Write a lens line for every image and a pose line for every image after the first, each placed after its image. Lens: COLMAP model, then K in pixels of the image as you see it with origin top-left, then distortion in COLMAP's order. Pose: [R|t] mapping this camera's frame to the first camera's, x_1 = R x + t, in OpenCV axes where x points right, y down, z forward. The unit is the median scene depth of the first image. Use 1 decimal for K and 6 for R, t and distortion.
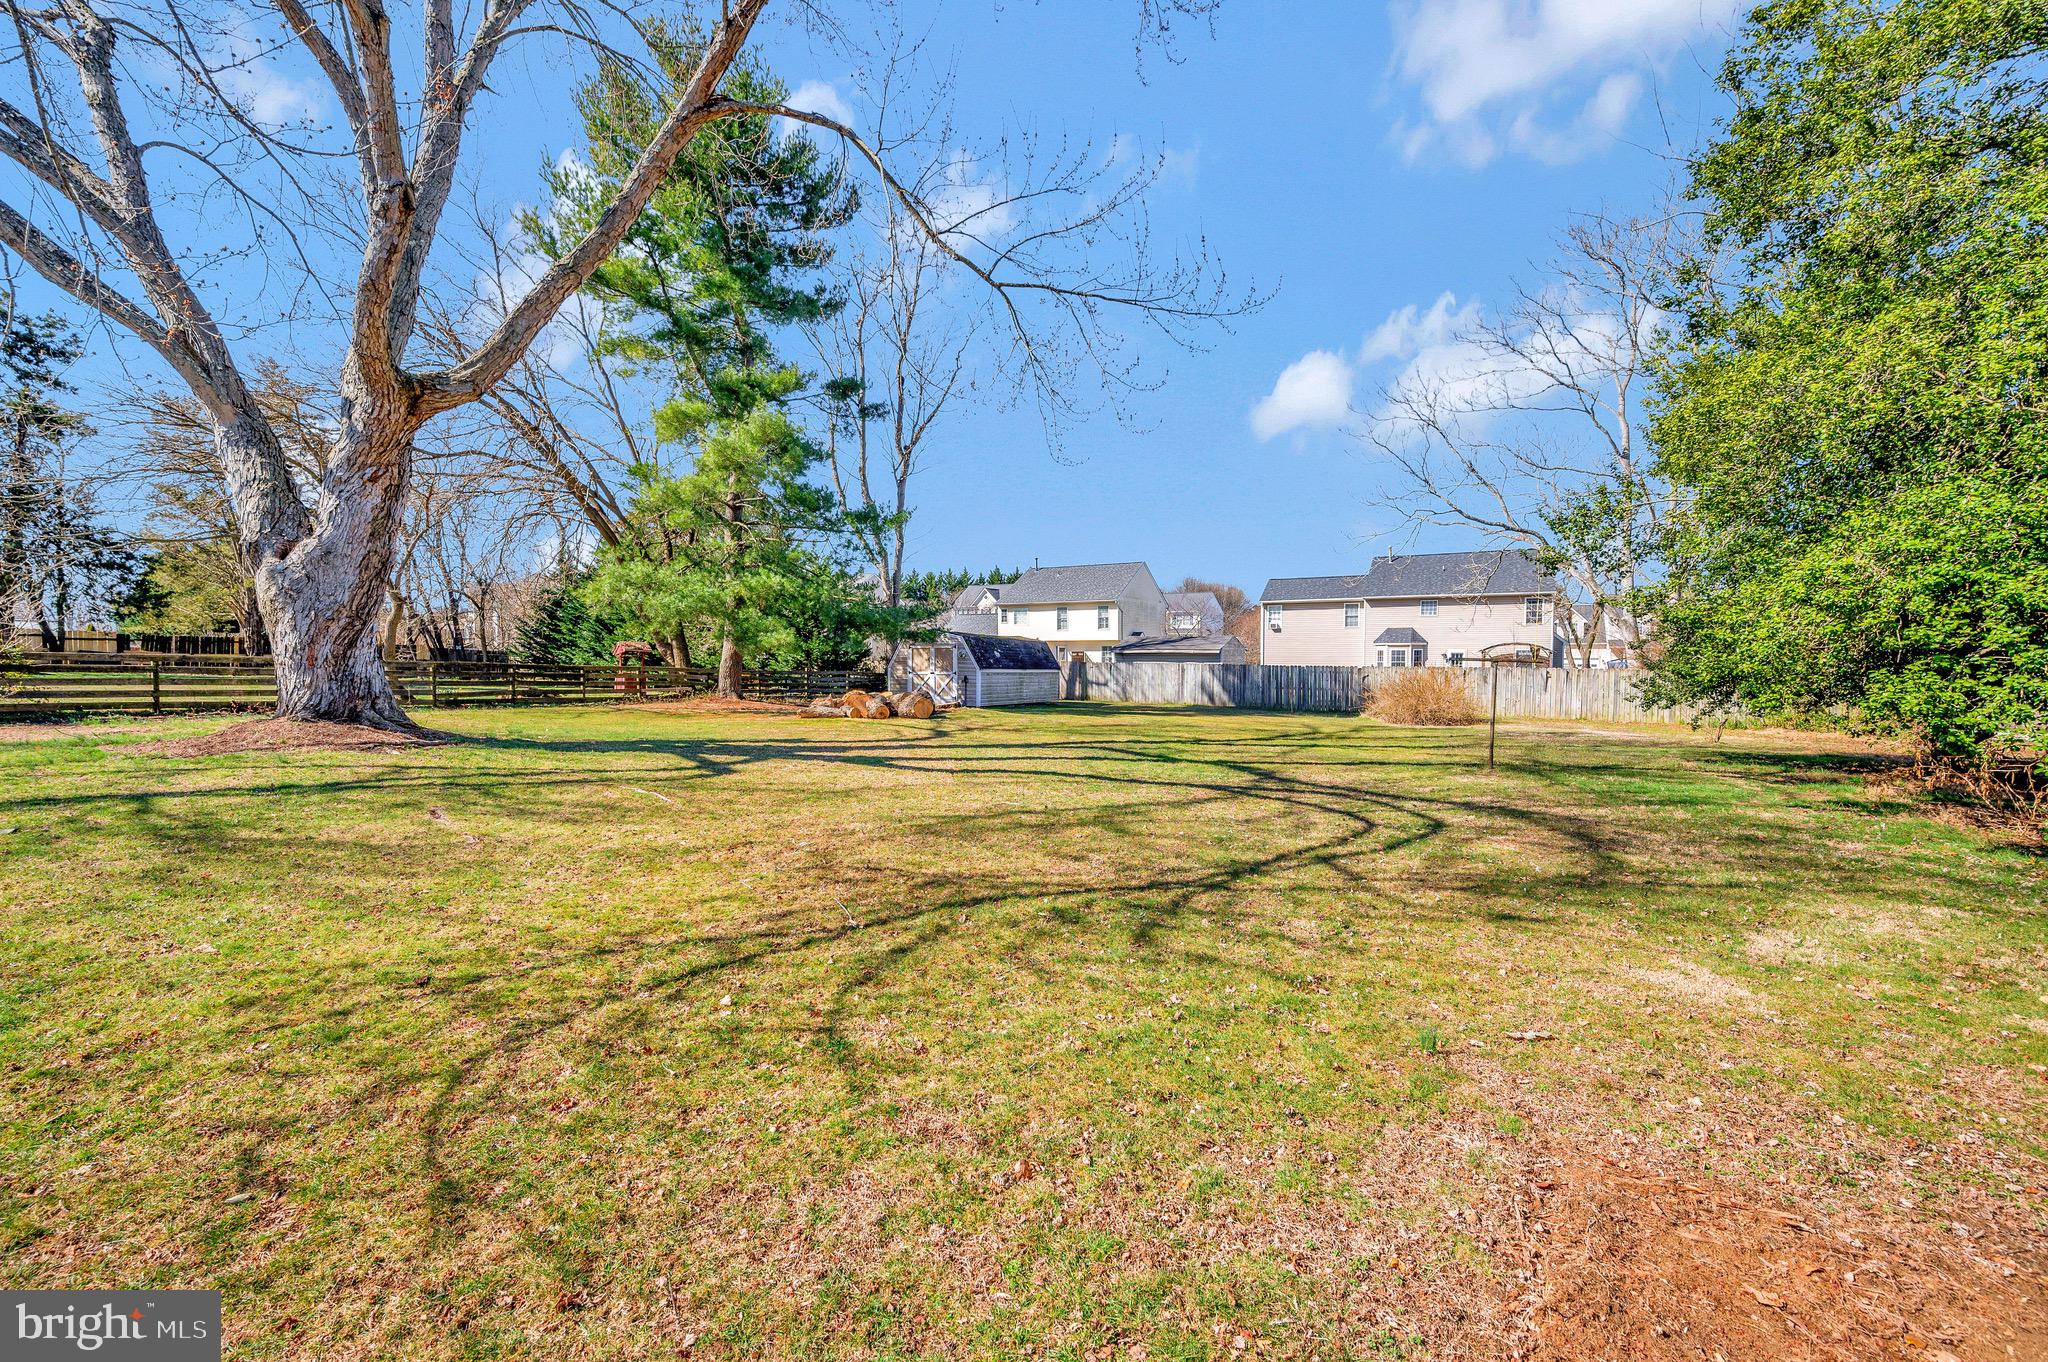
lens RADIAL K [[822.9, 0, 980.1], [0, 822.9, 667.3], [0, 0, 1]] dist [-0.001721, 0.000121]
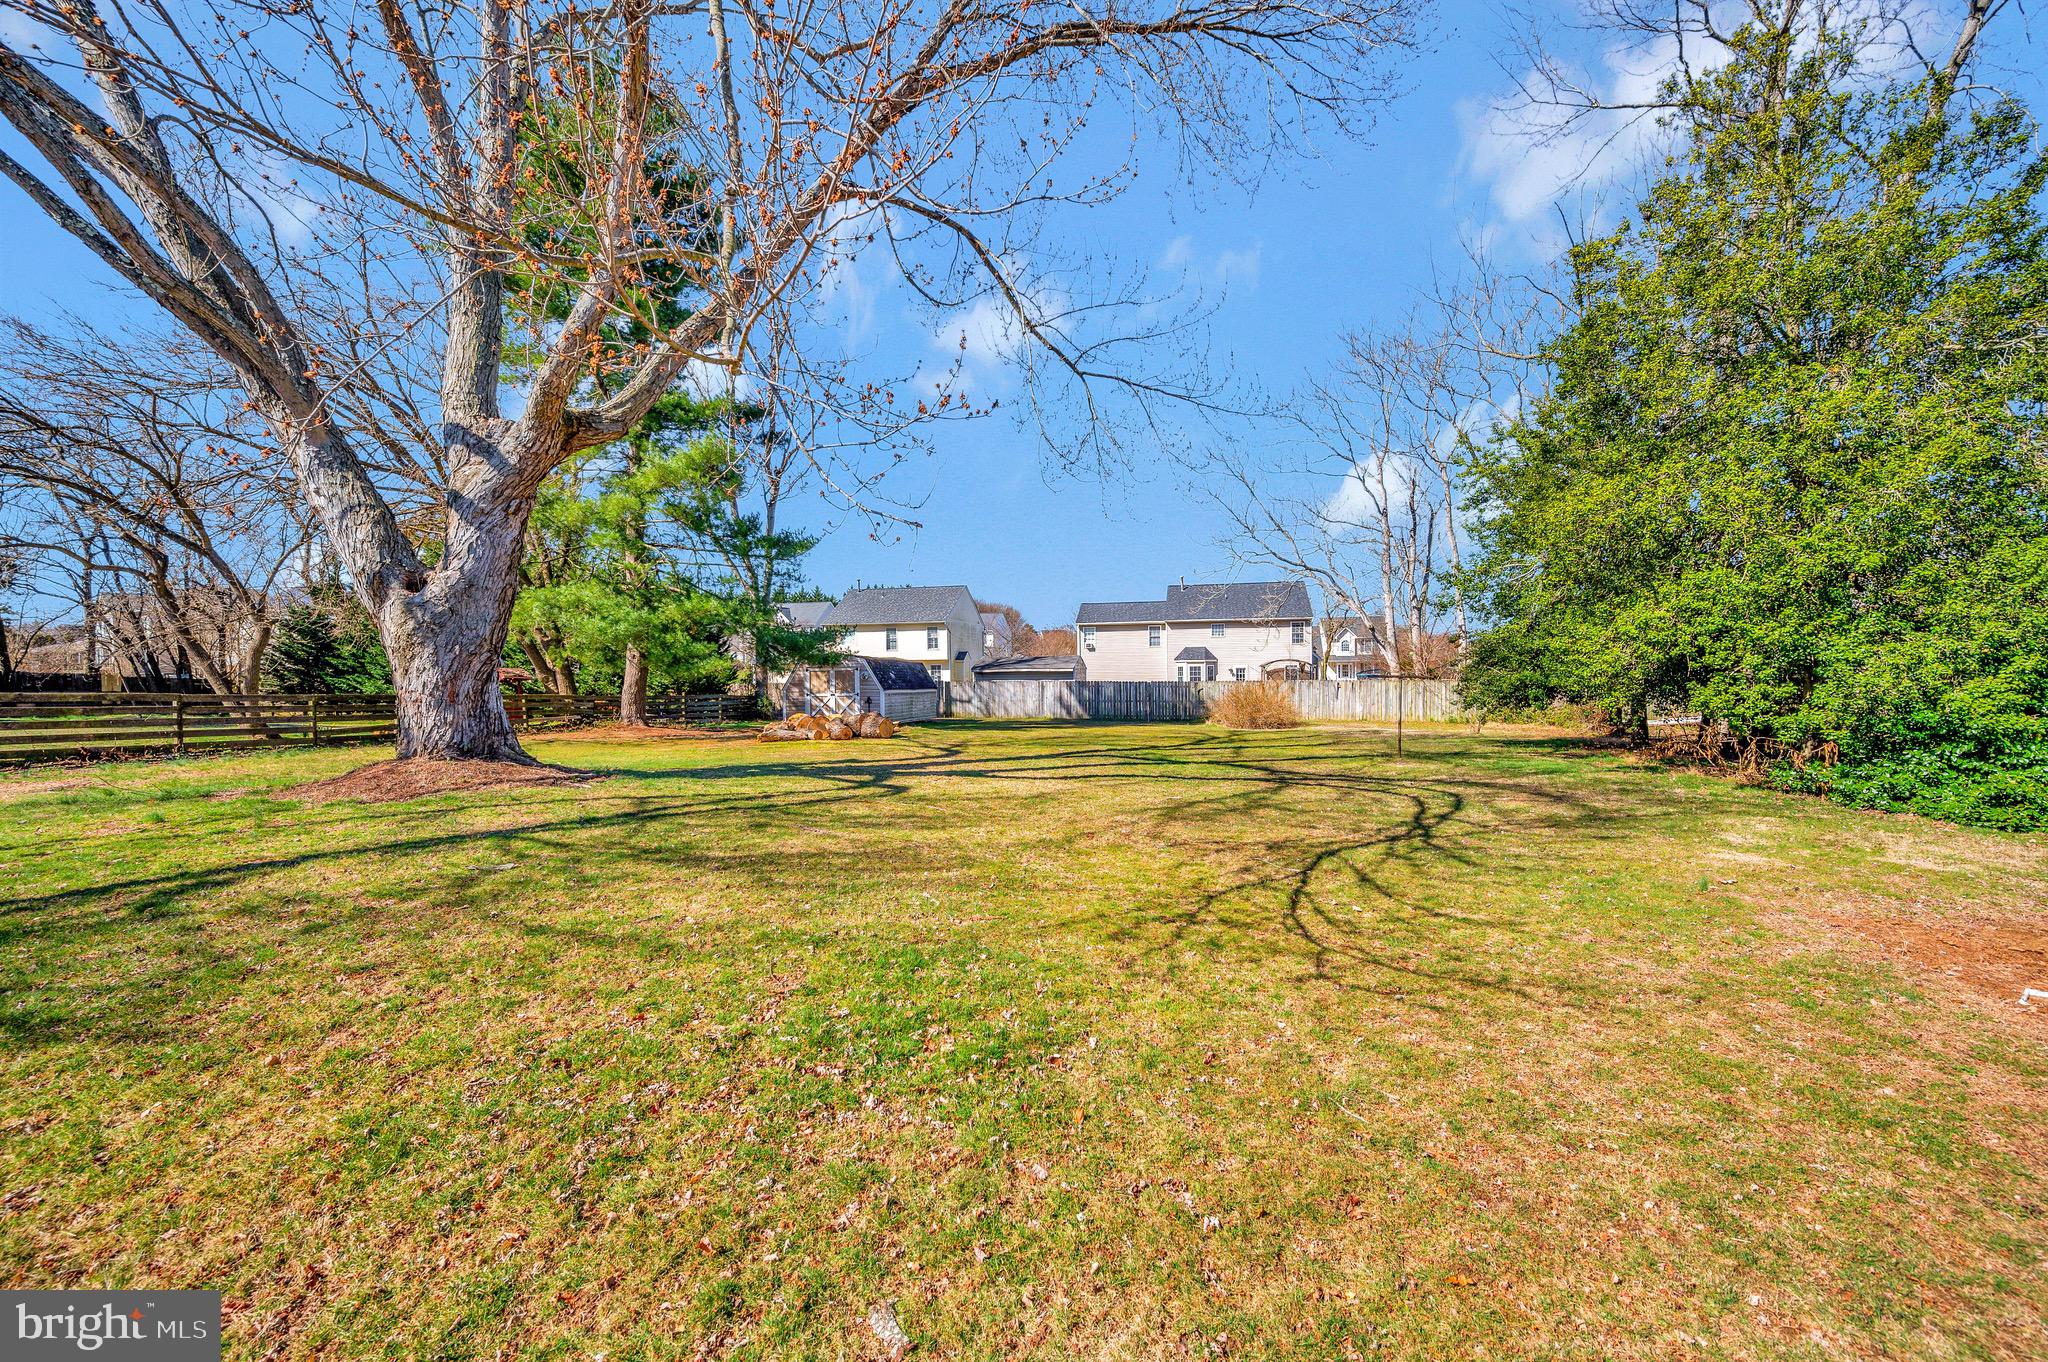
lens RADIAL K [[822.9, 0, 985.1], [0, 822.9, 662.0], [0, 0, 1]] dist [-0.001721, 0.000121]
pose [[0.955861, -0.009882, 0.293653, -0.194297], [0.017947, 0.999532, -0.024781, -0.005446], [-0.293270, 0.028957, 0.955591, -0.041759]]
